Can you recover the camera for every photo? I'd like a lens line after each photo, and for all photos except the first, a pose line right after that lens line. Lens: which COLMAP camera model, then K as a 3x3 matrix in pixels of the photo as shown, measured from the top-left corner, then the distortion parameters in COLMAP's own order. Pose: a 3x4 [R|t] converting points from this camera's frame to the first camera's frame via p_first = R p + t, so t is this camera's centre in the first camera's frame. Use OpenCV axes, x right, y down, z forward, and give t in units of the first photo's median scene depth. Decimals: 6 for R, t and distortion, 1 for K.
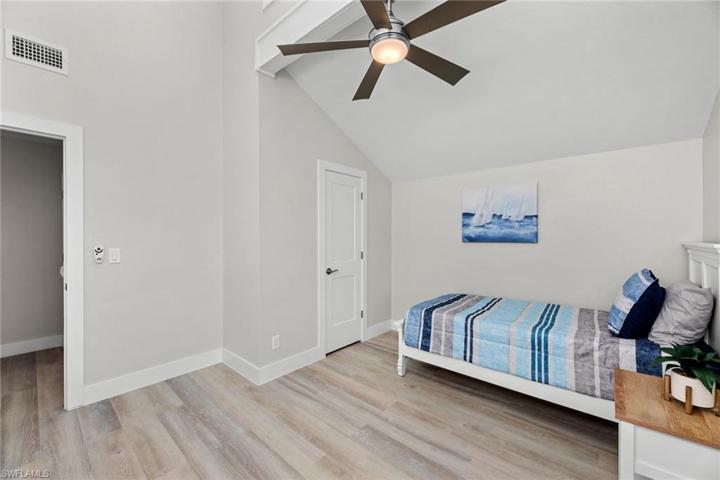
lens RADIAL K [[288.6, 0, 359.9], [0, 288.6, 235.8], [0, 0, 1]] dist [-0.000345, 0.000049]
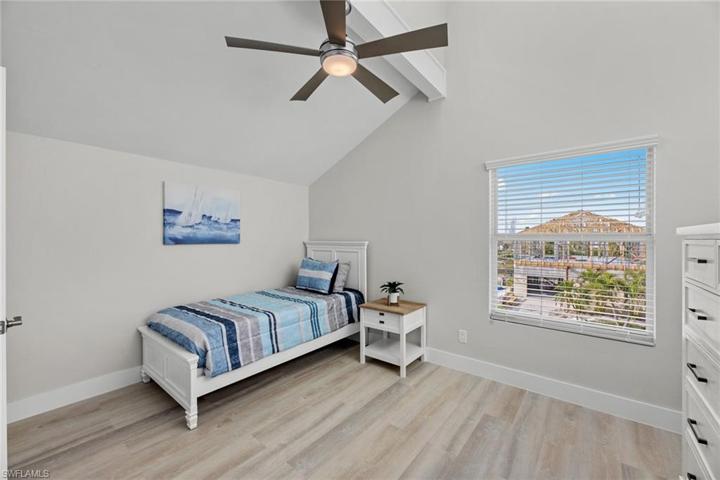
lens RADIAL K [[288.6, 0, 359.9], [0, 288.6, 235.8], [0, 0, 1]] dist [-0.000345, 0.000049]
pose [[-0.046100, 0.007677, 0.998907, -0.660627], [-0.005487, 0.999953, -0.007938, 0.000438], [-0.998922, -0.005847, -0.046056, 0.662646]]
